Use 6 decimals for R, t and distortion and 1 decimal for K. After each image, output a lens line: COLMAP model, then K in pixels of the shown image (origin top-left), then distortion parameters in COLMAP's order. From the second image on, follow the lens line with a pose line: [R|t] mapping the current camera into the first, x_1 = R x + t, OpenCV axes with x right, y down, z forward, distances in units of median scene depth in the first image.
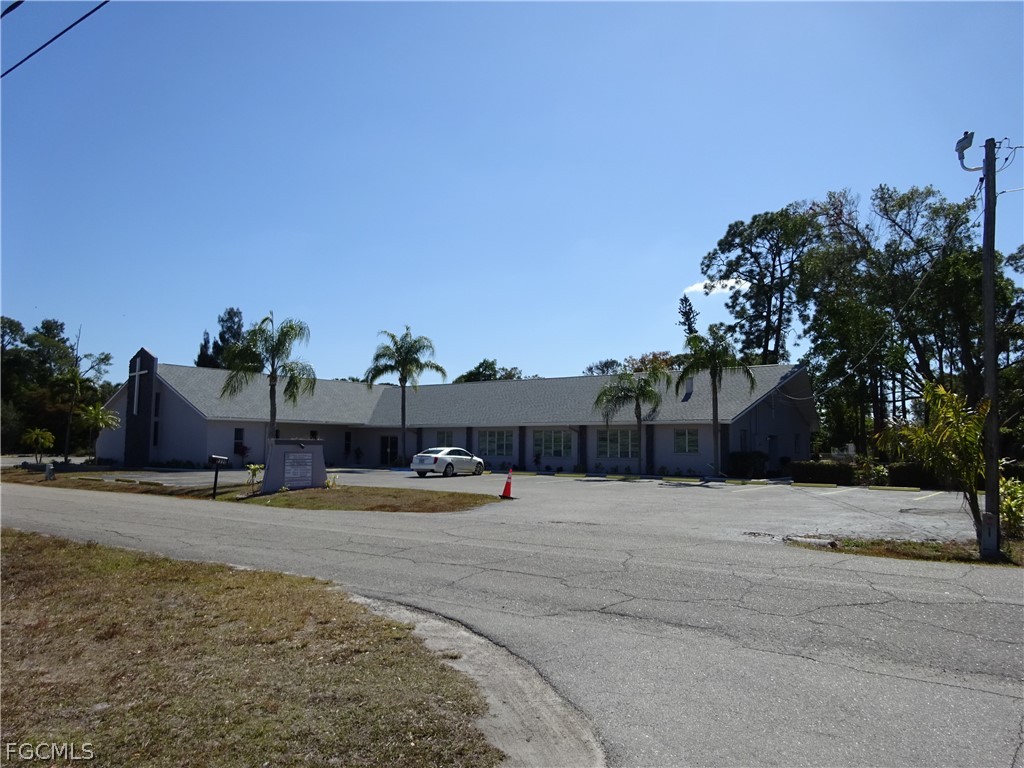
lens RADIAL K [[768.2, 0, 512.4], [0, 768.2, 379.7], [0, 0, 1]] dist [0.004089, -0.004136]
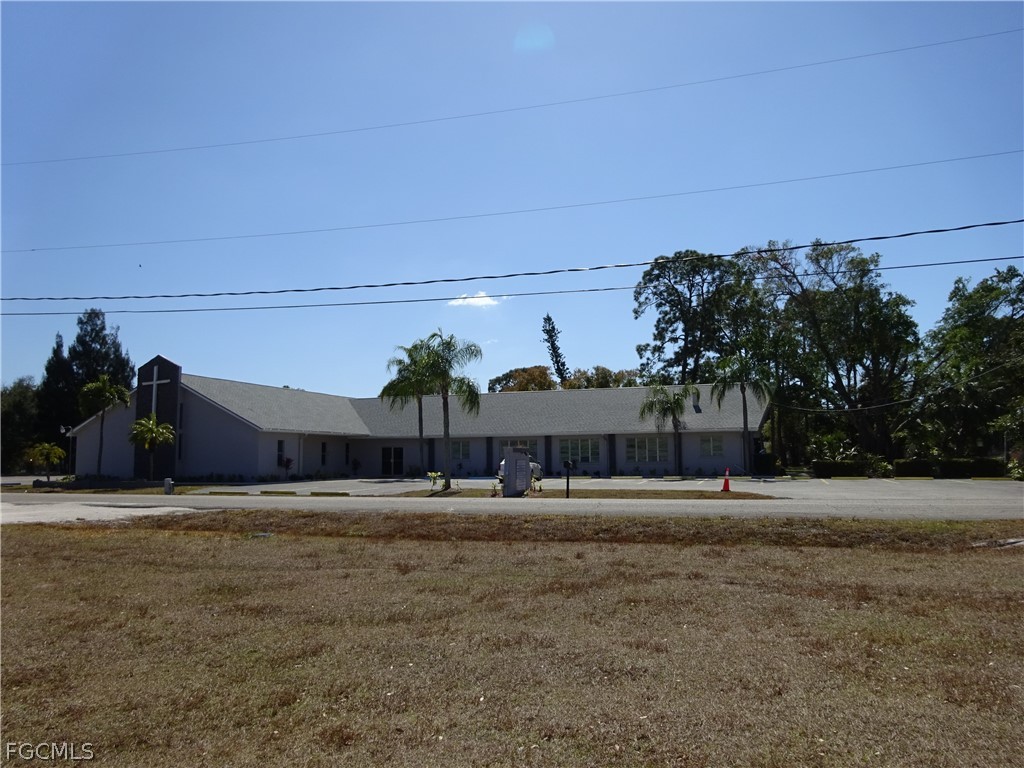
lens RADIAL K [[768.2, 0, 510.2], [0, 768.2, 388.9], [0, 0, 1]] dist [0.004089, -0.004136]
pose [[0.948013, 0.010240, 0.318066, -0.360299], [-0.009534, 0.999947, -0.003774, -0.000998], [-0.318088, 0.000545, 0.948061, -0.019559]]
